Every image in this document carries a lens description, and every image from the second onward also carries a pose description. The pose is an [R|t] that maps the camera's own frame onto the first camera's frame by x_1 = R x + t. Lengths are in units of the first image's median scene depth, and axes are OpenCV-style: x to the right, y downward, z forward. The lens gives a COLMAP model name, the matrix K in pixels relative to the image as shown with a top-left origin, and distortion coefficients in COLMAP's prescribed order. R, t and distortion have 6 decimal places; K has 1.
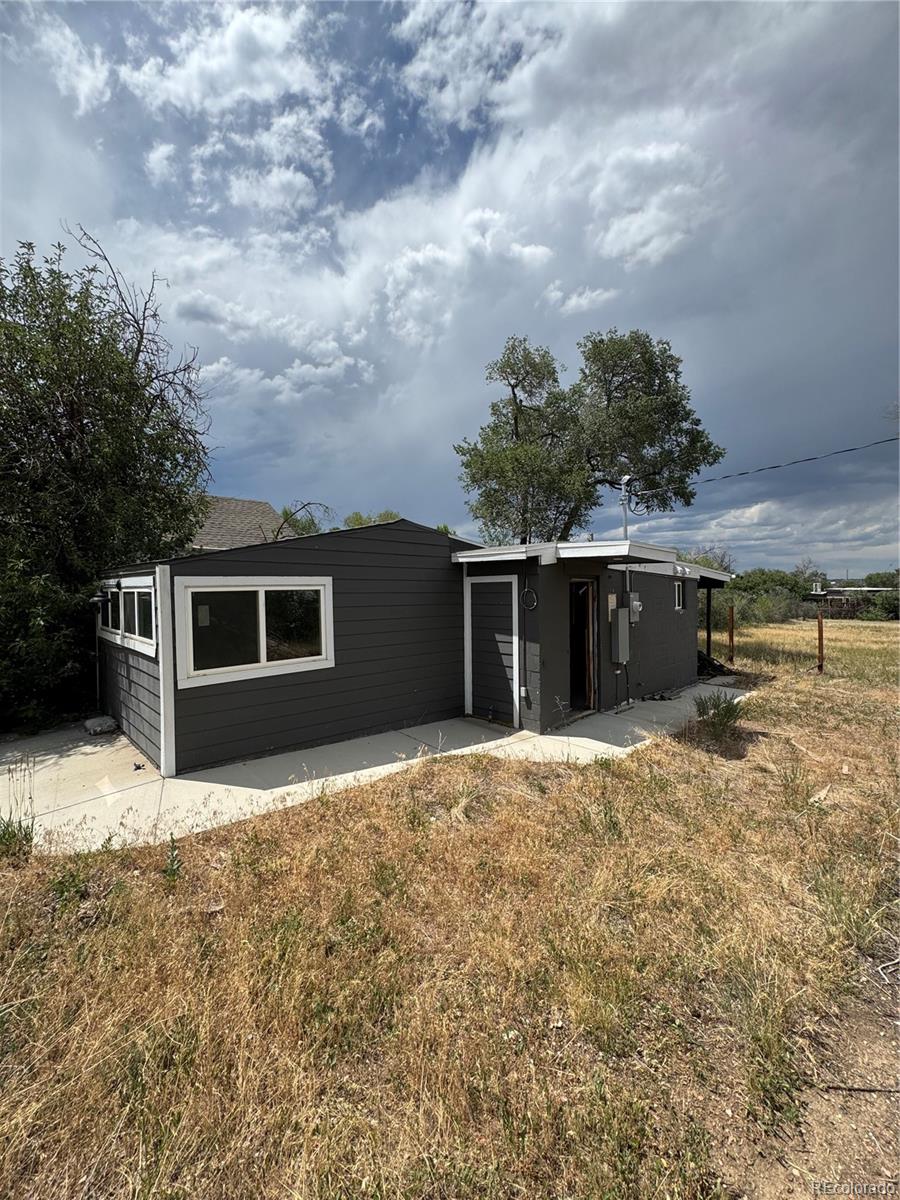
lens RADIAL K [[478.2, 0, 450.0], [0, 478.2, 600.0], [0, 0, 1]] dist [0.000242, 0.000031]
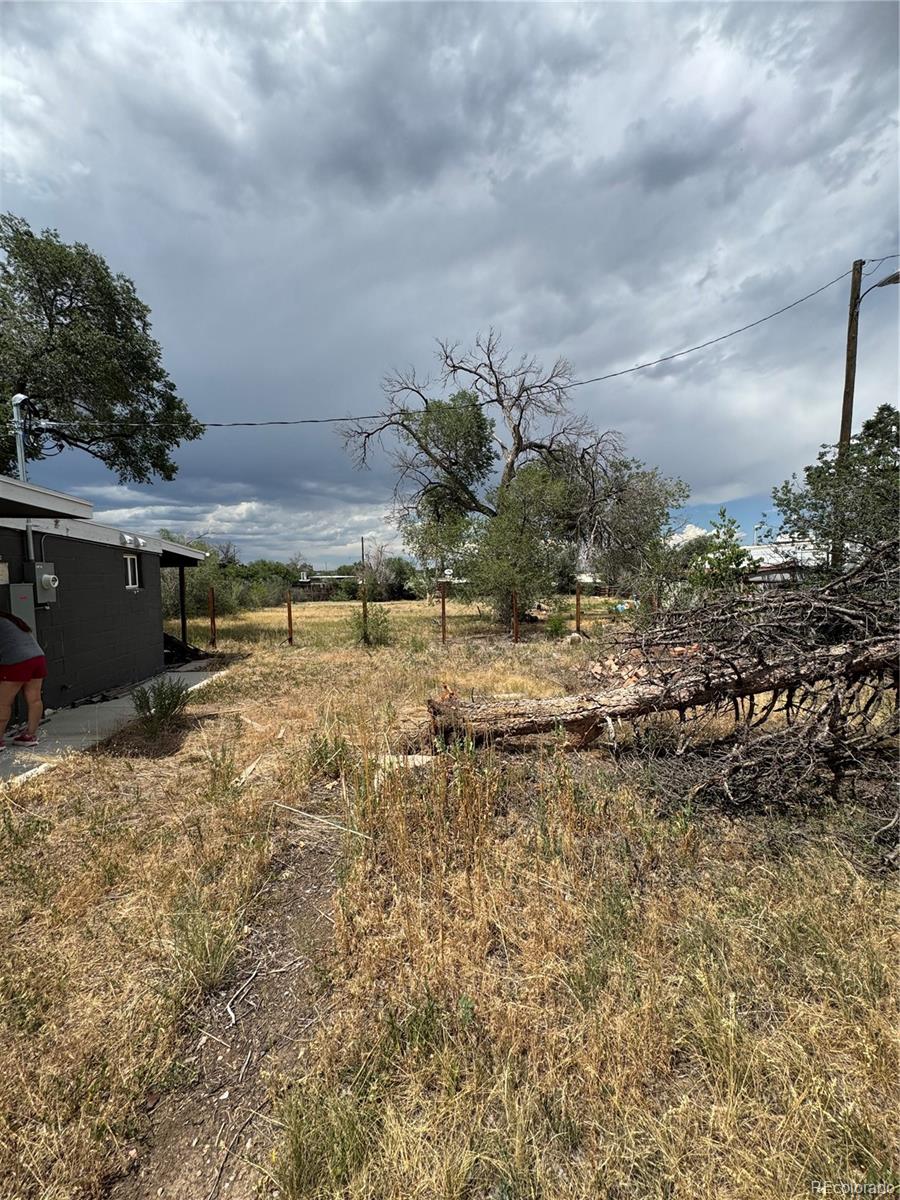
lens RADIAL K [[477.9, 0, 452.2], [0, 477.9, 618.9], [0, 0, 1]] dist [0.000239, 0.000000]
pose [[0.585055, -0.074236, 0.807589, 0.206560], [0.027198, 0.997038, 0.071947, 0.044680], [-0.810538, -0.020127, 0.585341, 0.107859]]
